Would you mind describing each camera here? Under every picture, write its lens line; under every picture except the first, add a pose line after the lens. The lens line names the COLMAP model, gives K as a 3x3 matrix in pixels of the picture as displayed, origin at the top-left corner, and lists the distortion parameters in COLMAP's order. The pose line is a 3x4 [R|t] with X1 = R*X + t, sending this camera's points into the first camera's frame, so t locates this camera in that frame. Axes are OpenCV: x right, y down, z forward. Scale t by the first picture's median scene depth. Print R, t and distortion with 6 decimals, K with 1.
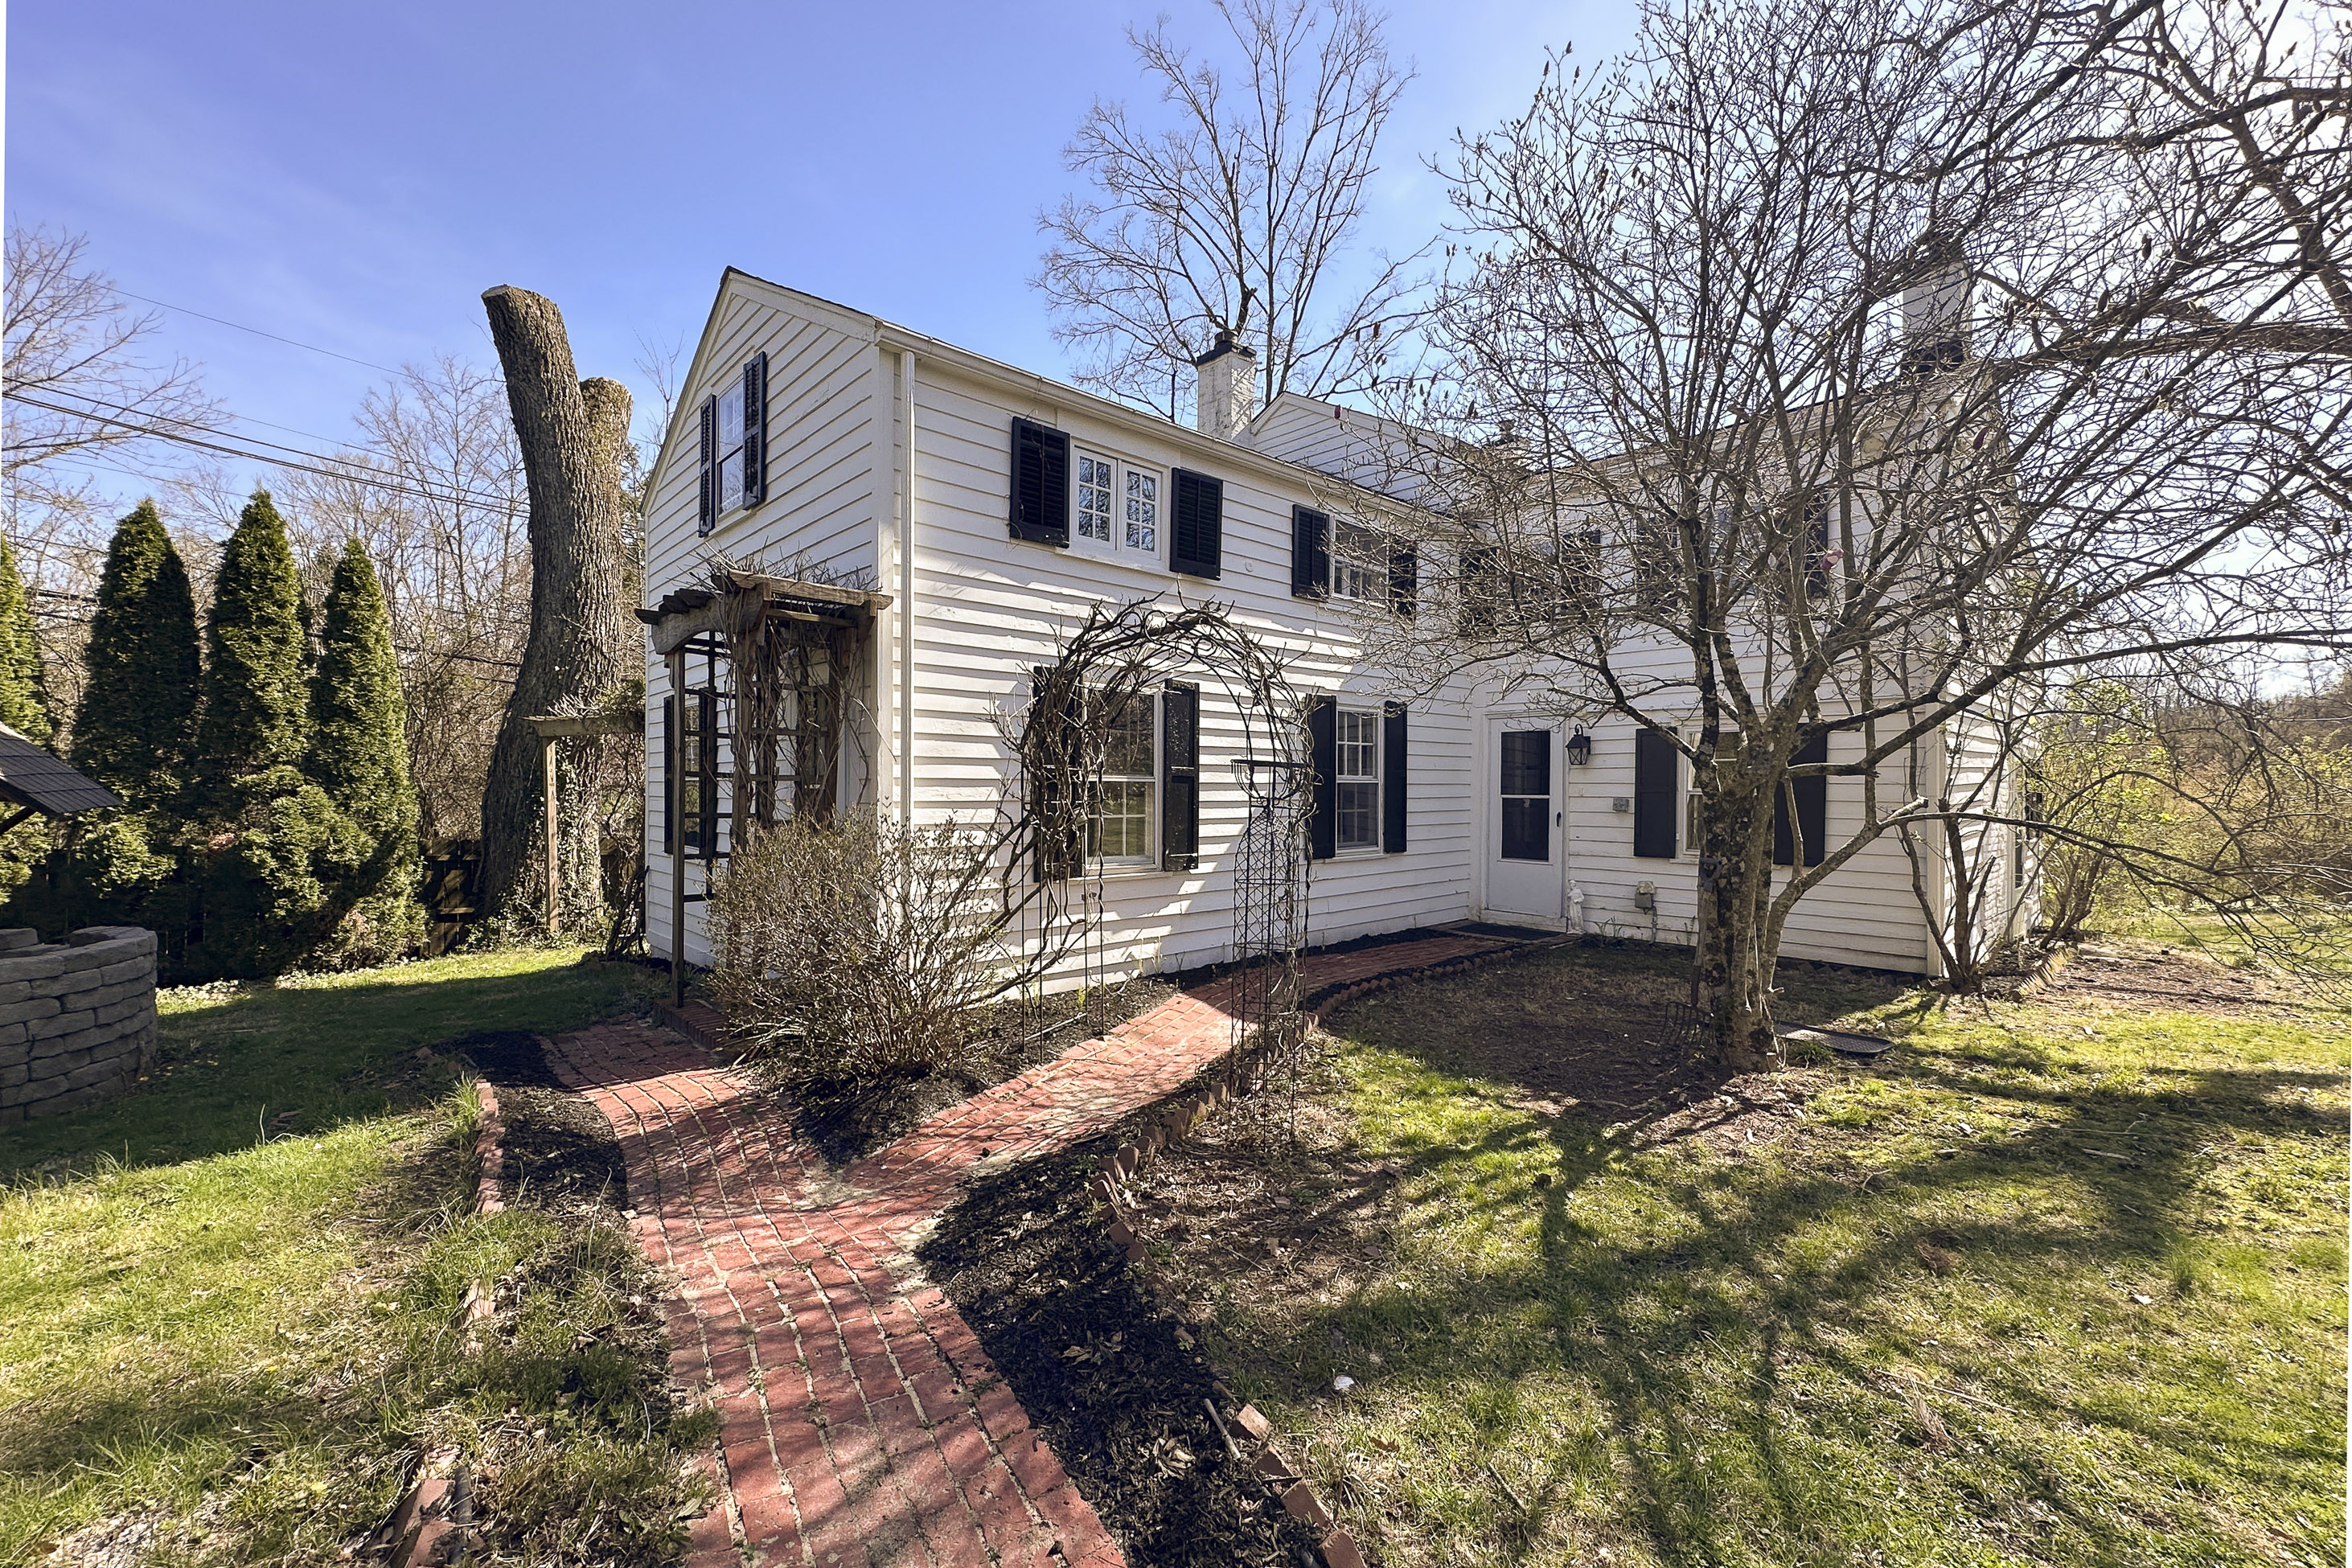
lens RADIAL K [[953.5, 0, 1167.6], [0, 953.5, 791.9], [0, 0, 1]] dist [-0.006895, 0.000401]
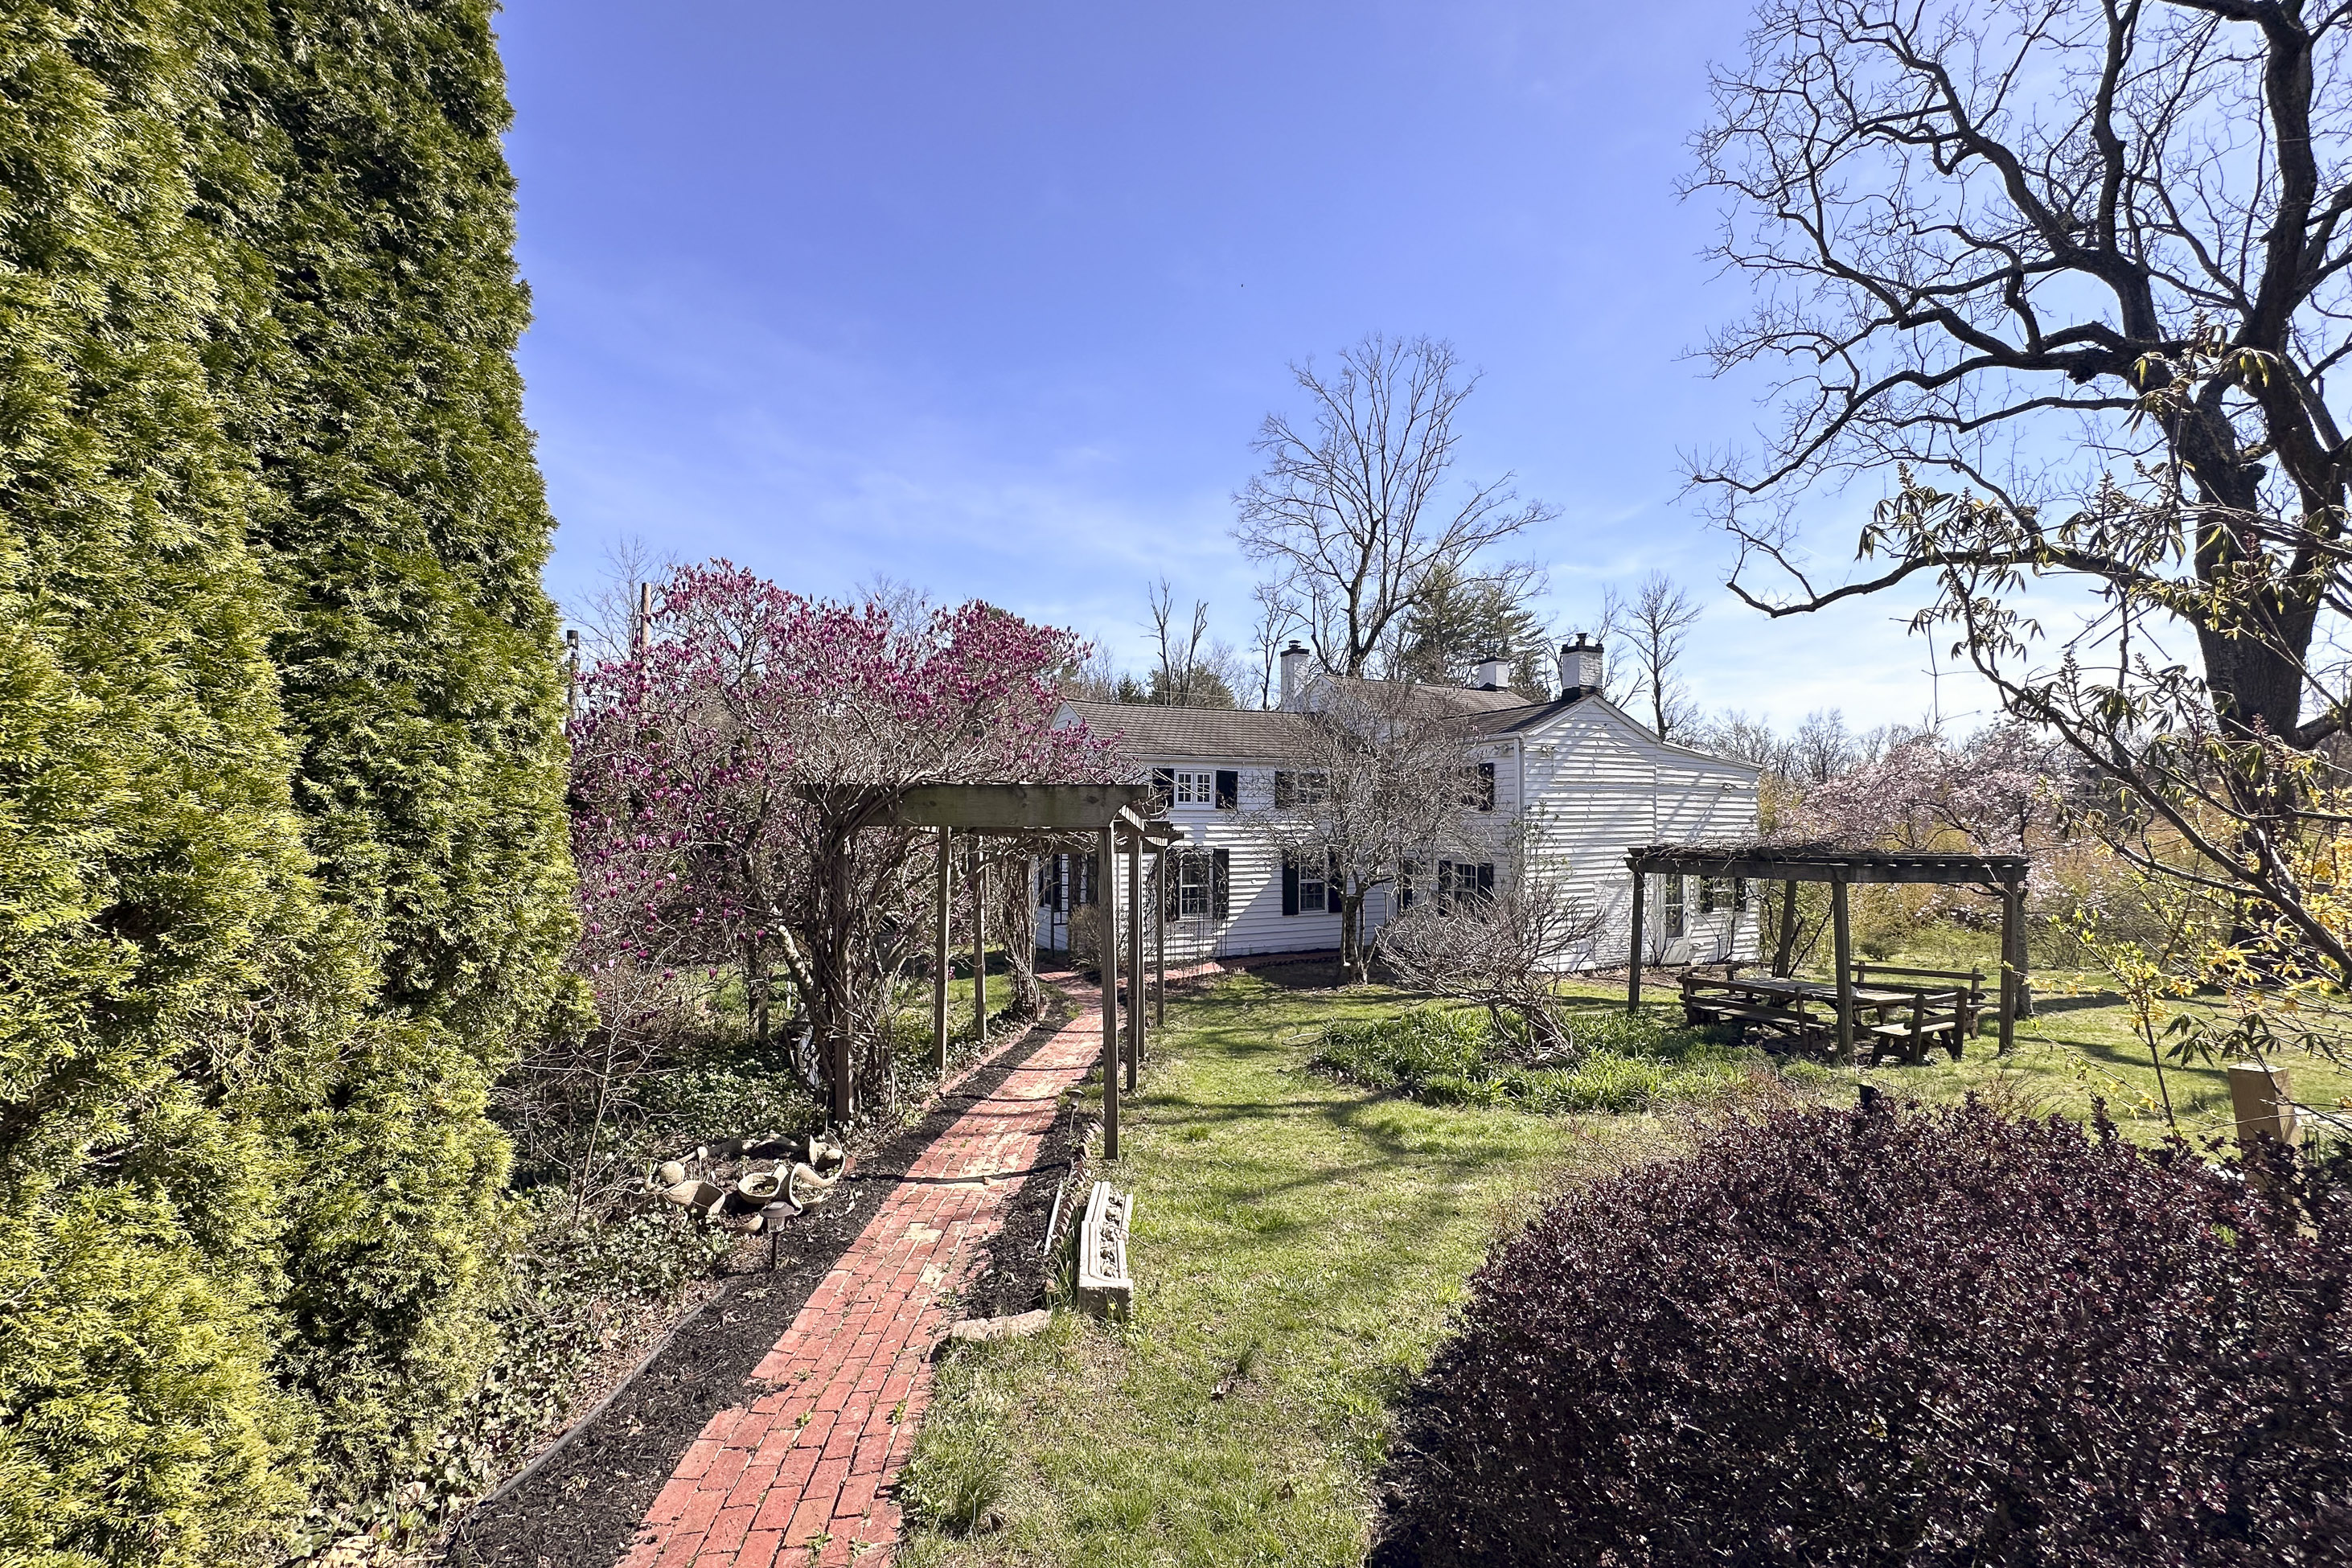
lens RADIAL K [[953.5, 0, 1165.7], [0, 953.5, 824.2], [0, 0, 1]] dist [-0.006895, 0.000401]
pose [[0.957237, -0.002274, -0.289295, 0.624356], [0.001701, 0.999996, -0.002231, -0.173316], [0.289299, 0.001643, 0.957237, -1.568947]]
